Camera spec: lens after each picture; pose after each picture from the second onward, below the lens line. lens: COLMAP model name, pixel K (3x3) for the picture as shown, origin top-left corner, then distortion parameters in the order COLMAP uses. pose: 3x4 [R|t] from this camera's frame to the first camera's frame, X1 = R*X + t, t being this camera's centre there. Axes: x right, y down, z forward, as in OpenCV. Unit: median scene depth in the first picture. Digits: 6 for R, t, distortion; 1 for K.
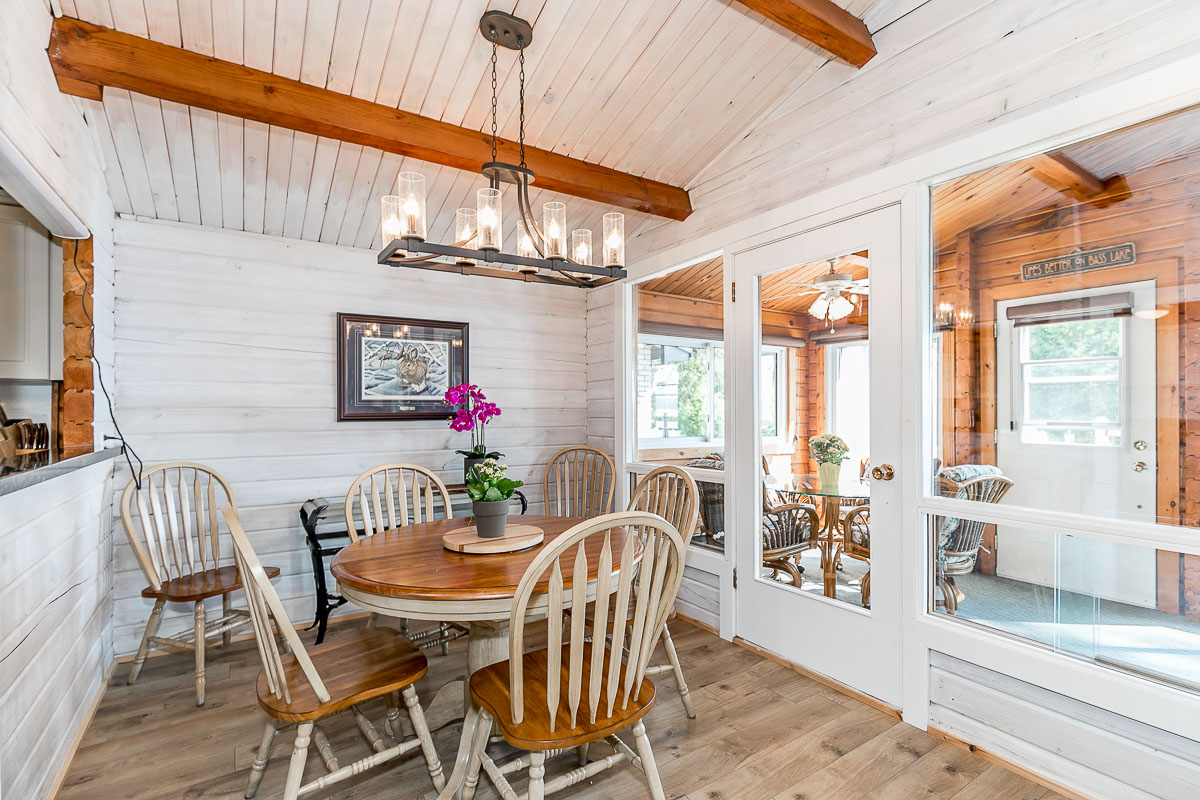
lens RADIAL K [[556.8, 0, 596.9], [0, 556.8, 405.1], [0, 0, 1]] dist [-0.002268, -0.000201]
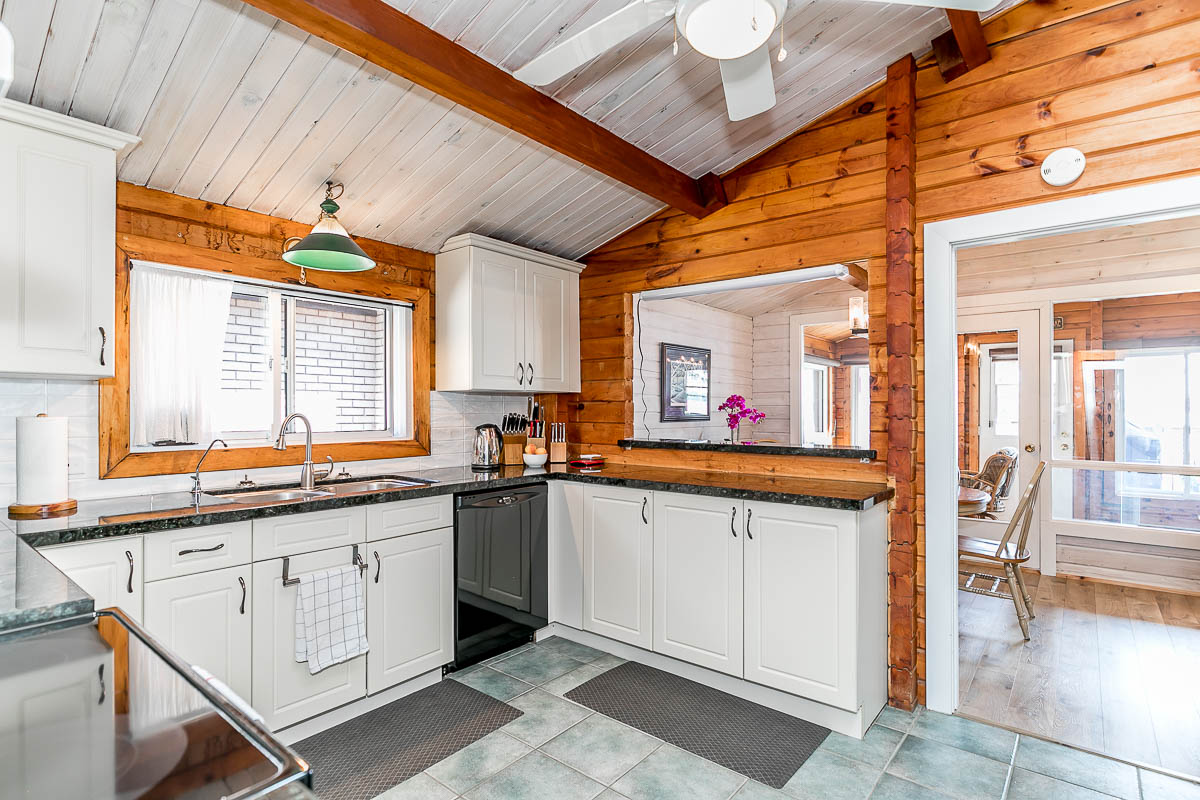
lens RADIAL K [[594.6, 0, 602.0], [0, 594.6, 403.7], [0, 0, 1]] dist [0.000189, 0.000304]
pose [[0.951578, 0.007426, 0.307317, -1.020513], [-0.008137, 0.999966, 0.001035, -0.015664], [-0.307299, -0.003485, 0.951607, -0.337418]]
